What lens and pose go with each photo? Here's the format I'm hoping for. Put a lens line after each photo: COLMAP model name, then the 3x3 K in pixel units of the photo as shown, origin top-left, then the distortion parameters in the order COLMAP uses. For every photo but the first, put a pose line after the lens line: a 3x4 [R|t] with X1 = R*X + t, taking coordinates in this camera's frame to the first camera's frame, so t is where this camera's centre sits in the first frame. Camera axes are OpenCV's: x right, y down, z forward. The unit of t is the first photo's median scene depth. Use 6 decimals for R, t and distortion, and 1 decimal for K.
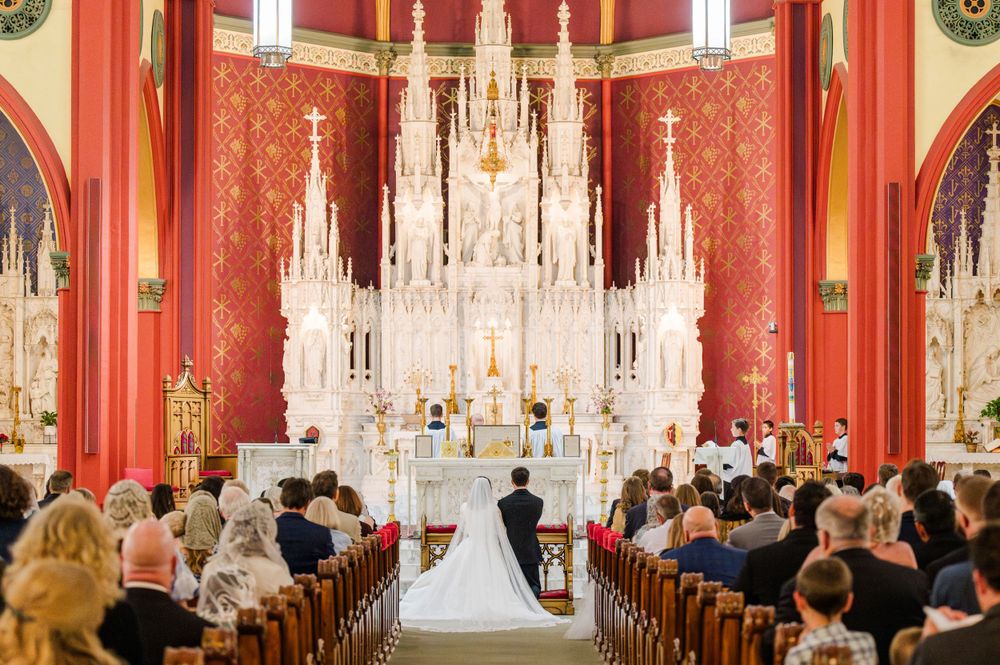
lens RADIAL K [[2006.7, 0, 500.0], [0, 2006.7, 332.5], [0, 0, 1]] dist [-0.054930, -0.201616]
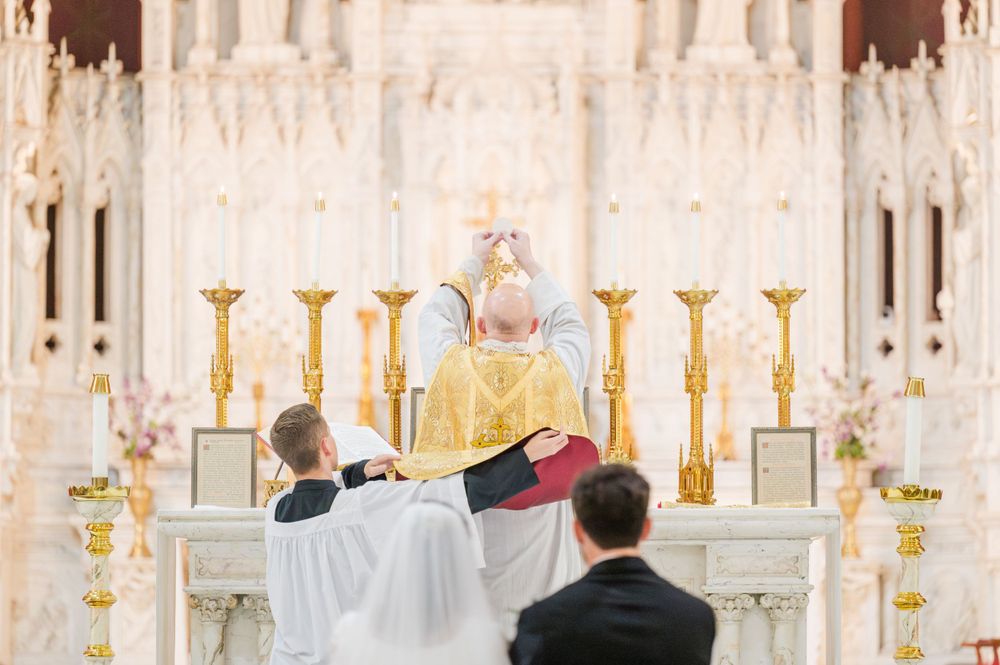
lens RADIAL K [[4219.5, 0, 500.0], [0, 4219.5, 332.5], [0, 0, 1]] dist [-0.116956, 1.412542]
pose [[0.999988, 0.002433, -0.004206, 0.000402], [-0.002578, 0.999392, -0.034773, 0.043284], [0.004119, 0.034784, 0.999386, 0.332517]]
